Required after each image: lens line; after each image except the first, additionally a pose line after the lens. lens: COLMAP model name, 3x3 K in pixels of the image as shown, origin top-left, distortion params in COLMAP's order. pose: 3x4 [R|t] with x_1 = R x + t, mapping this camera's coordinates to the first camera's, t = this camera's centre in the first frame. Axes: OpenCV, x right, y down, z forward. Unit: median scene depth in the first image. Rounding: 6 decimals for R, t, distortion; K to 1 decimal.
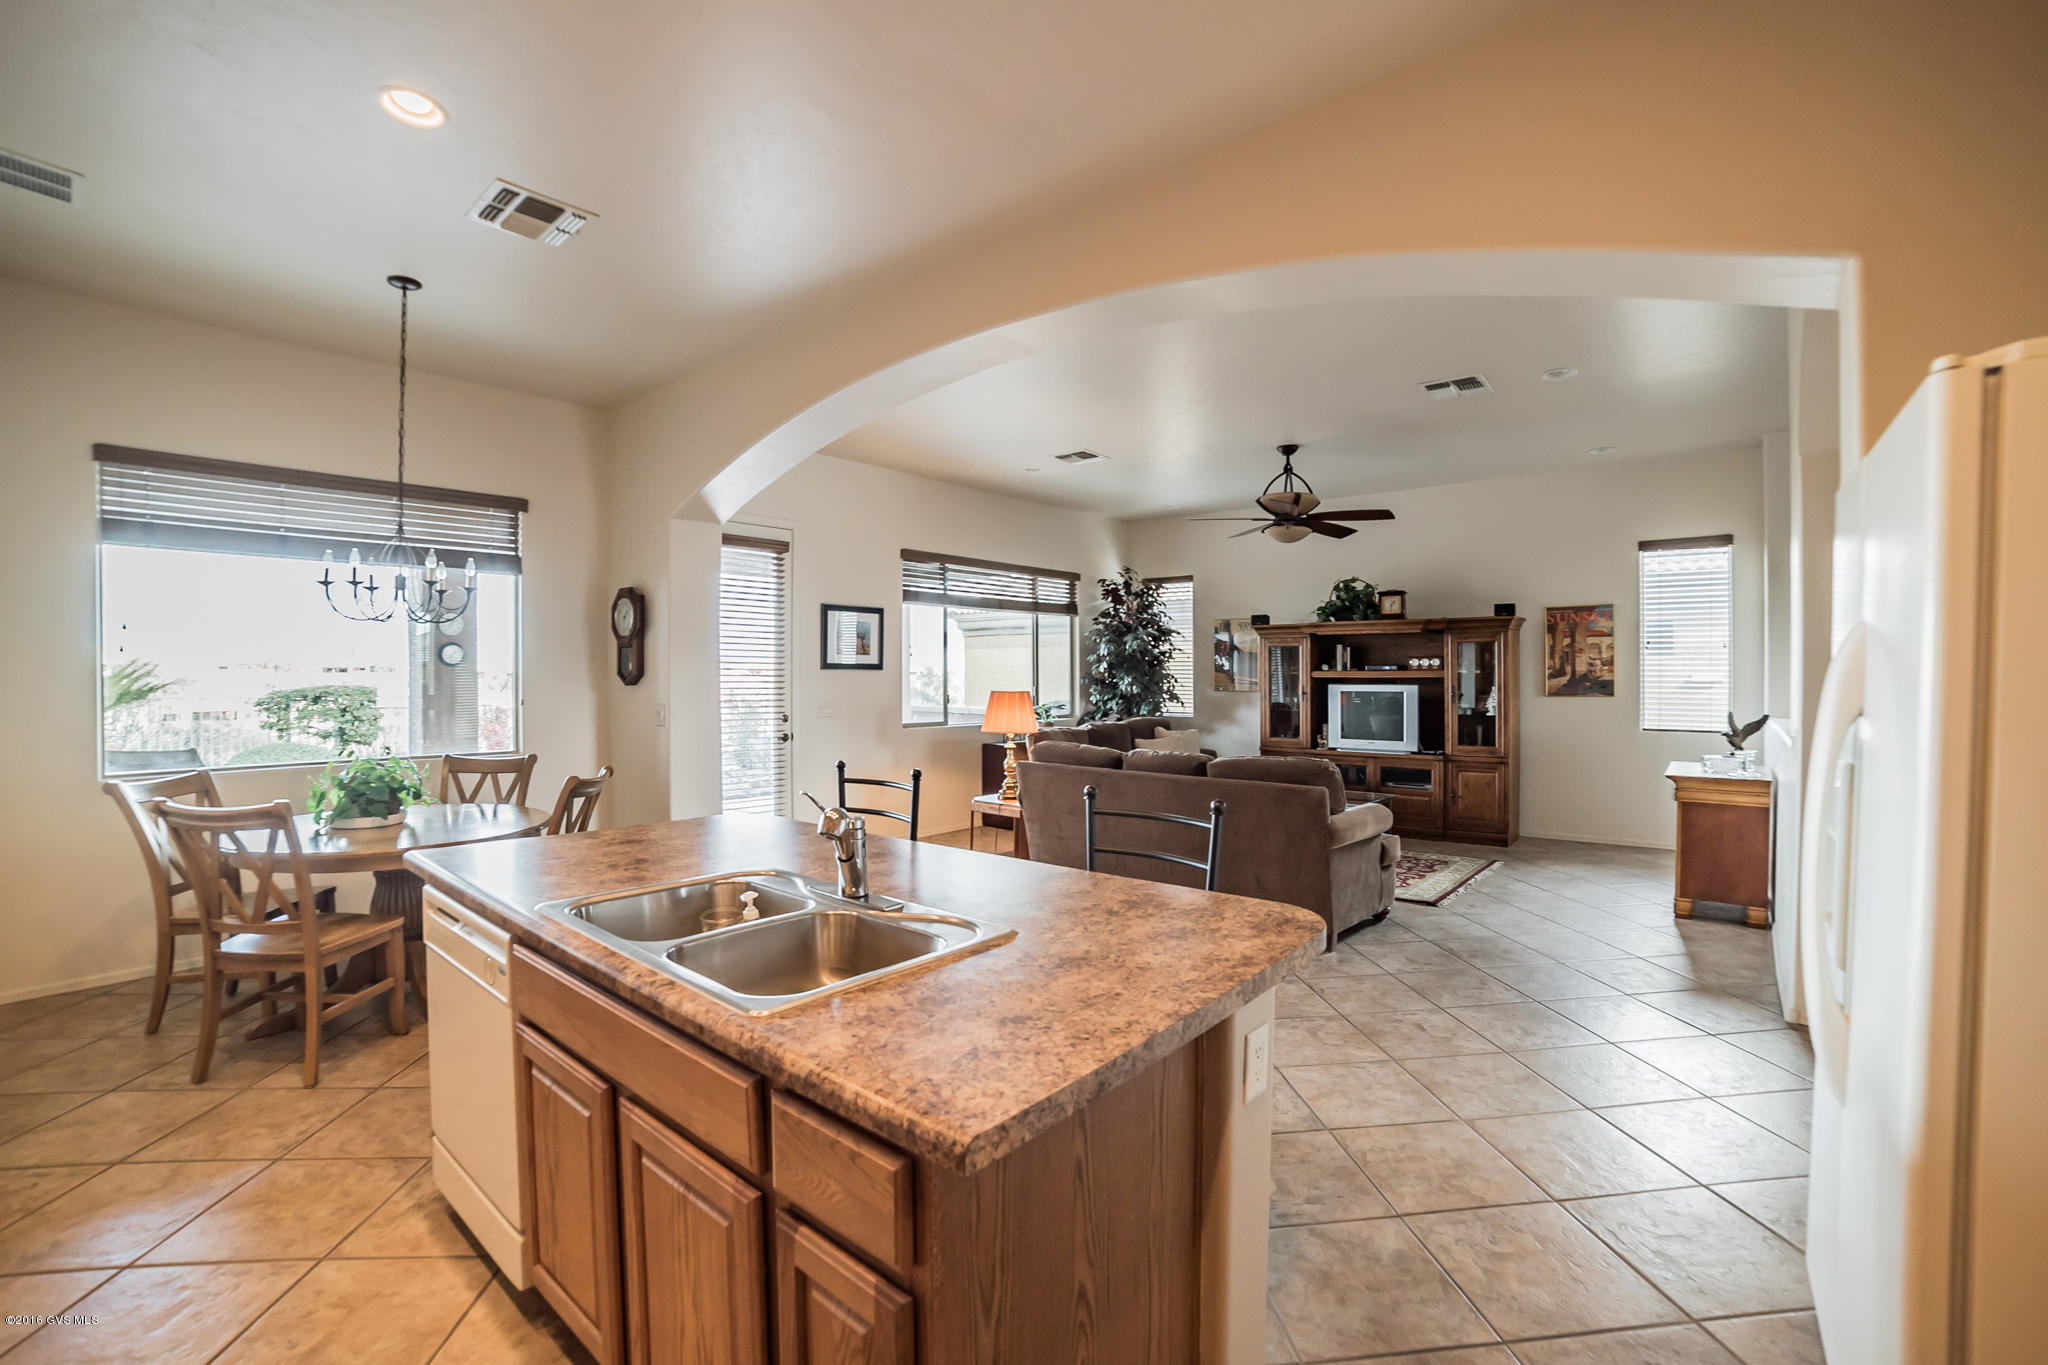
lens RADIAL K [[865.4, 0, 1011.1], [0, 865.4, 691.4], [0, 0, 1]] dist [-0.114982, 0.054616]
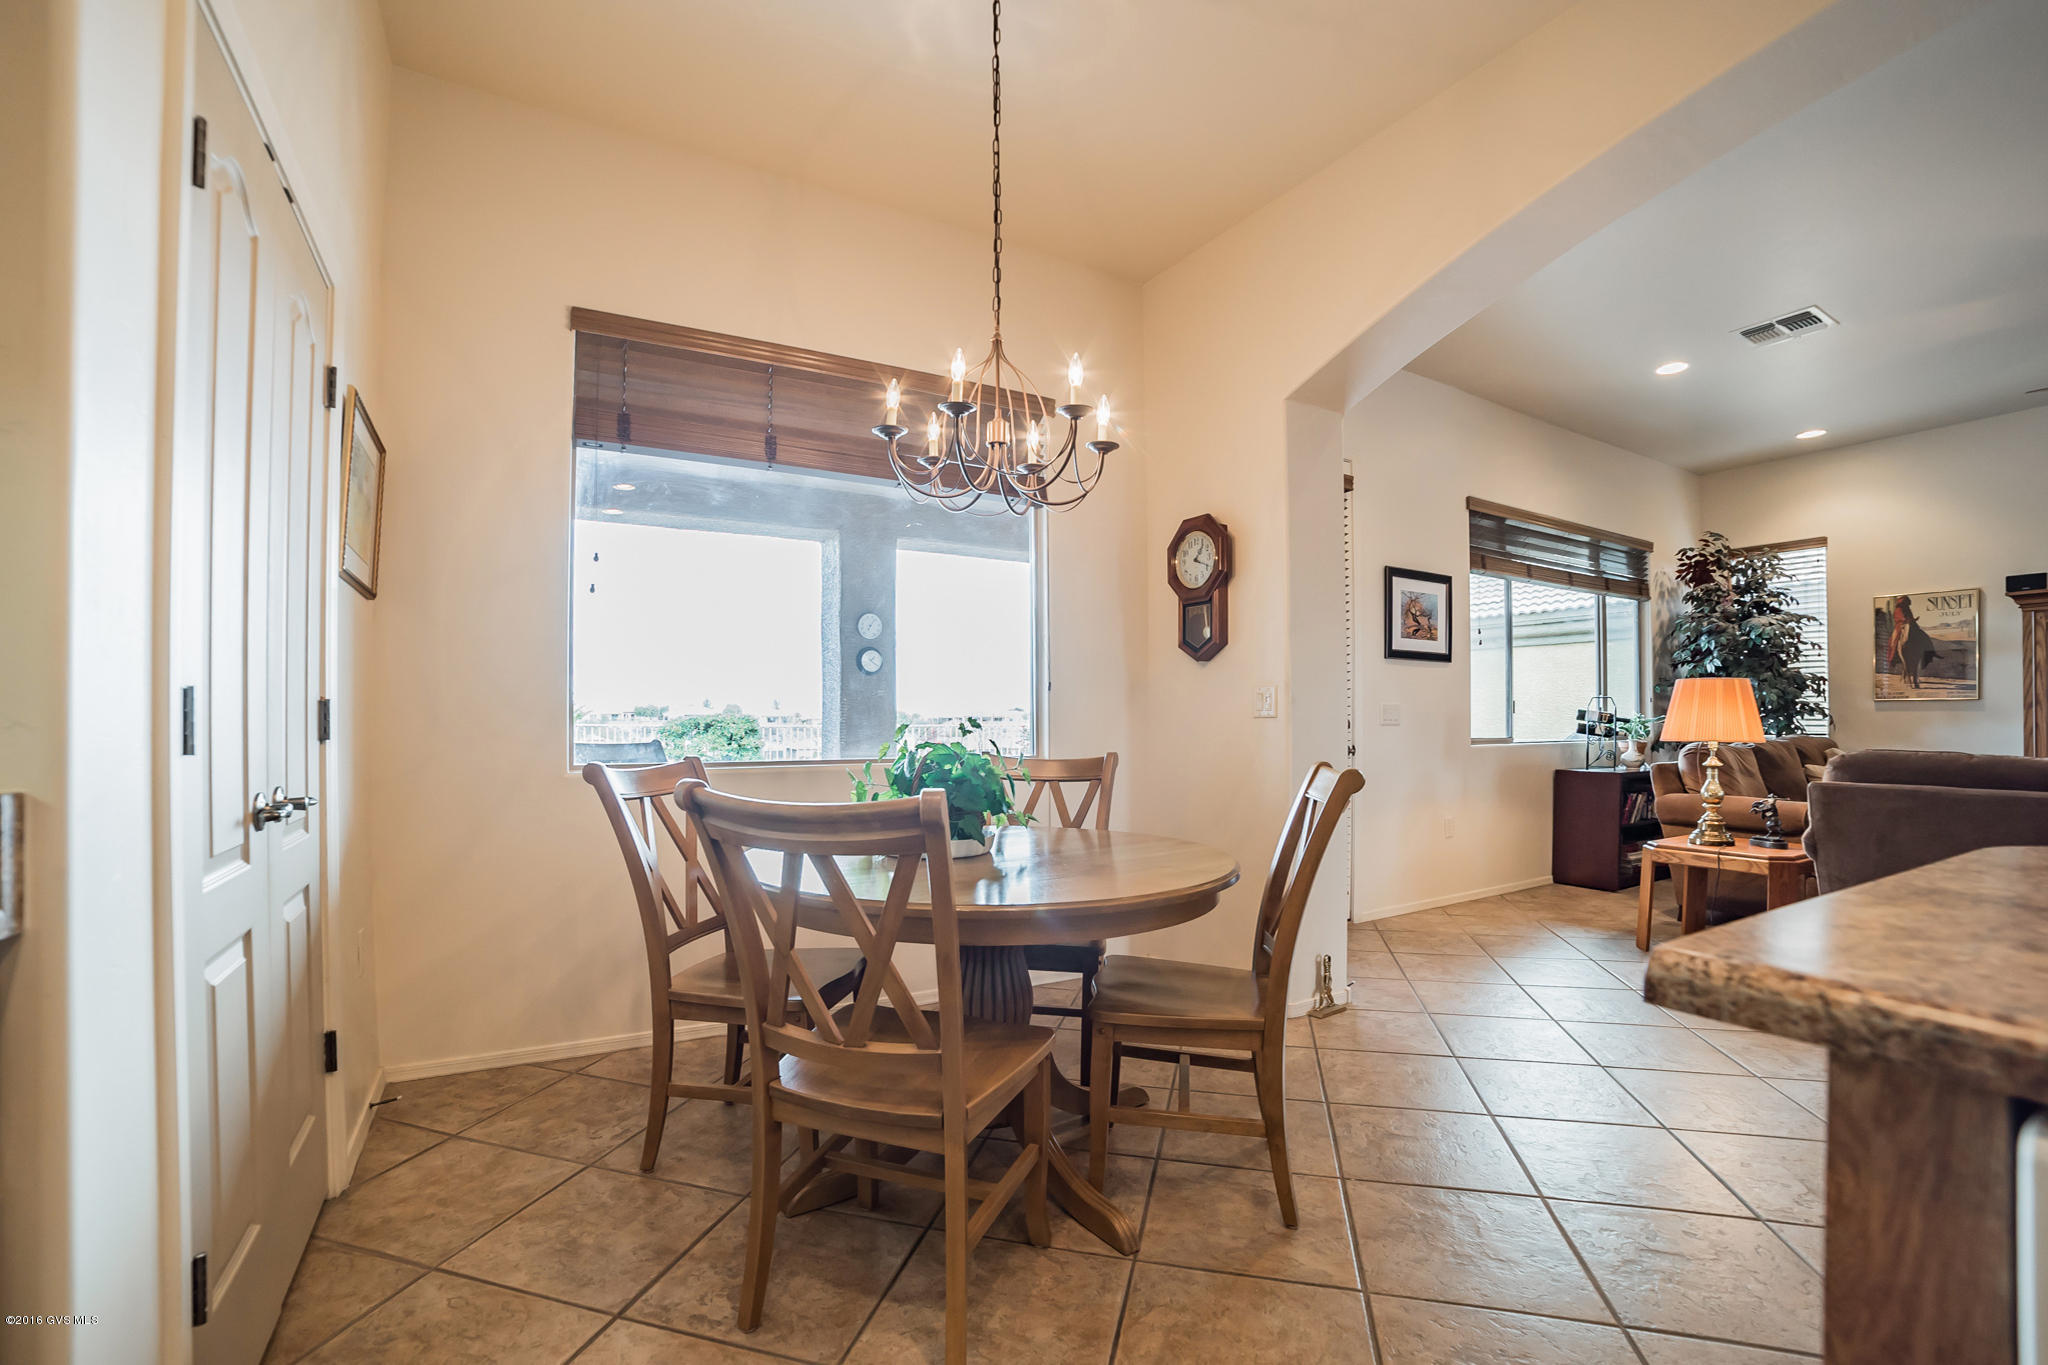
lens RADIAL K [[865.4, 0, 1011.1], [0, 865.4, 691.4], [0, 0, 1]] dist [-0.114982, 0.054616]
pose [[0.947354, -0.014626, -0.319854, -0.374283], [-0.004645, 0.998223, -0.059403, 0.058515], [0.320154, 0.057761, 0.945603, 0.302954]]
